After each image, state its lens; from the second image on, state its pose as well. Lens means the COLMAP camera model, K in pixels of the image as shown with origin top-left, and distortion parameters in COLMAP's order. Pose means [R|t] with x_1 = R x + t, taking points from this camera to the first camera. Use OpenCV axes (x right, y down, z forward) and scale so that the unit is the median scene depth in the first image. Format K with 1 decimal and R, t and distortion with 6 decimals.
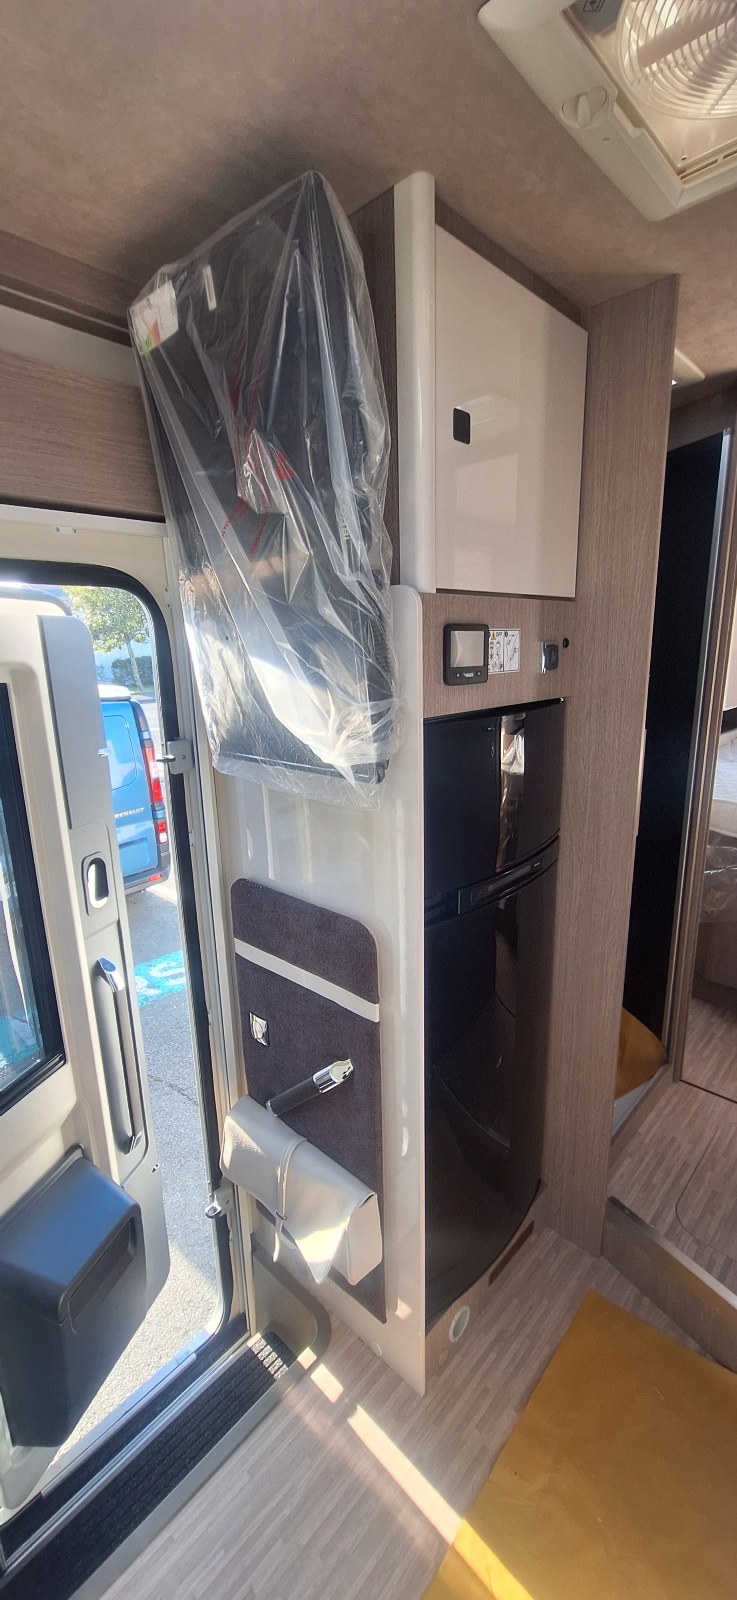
lens RADIAL K [[635.7, 0, 367.5], [0, 635.7, 804.3], [0, 0, 1]] dist [0.013414, 0.000648]
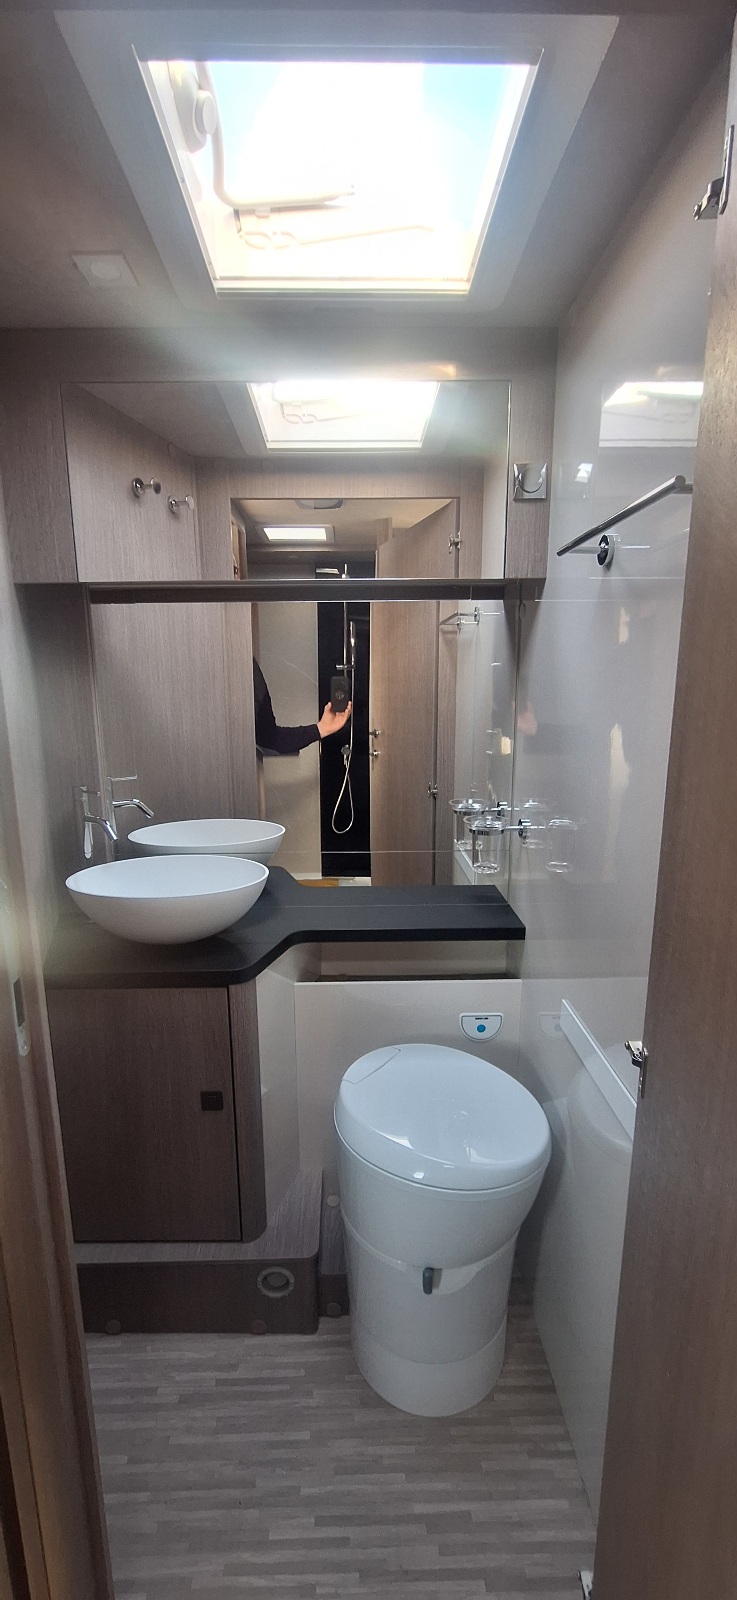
lens RADIAL K [[635.7, 0, 367.9], [0, 635.7, 802.5], [0, 0, 1]] dist [0.013414, 0.000648]
pose [[-0.698891, -0.113202, 0.706213, -0.722742], [0.194701, 0.919994, 0.340152, -0.051066], [-0.688217, 0.375229, -0.620934, 1.062821]]
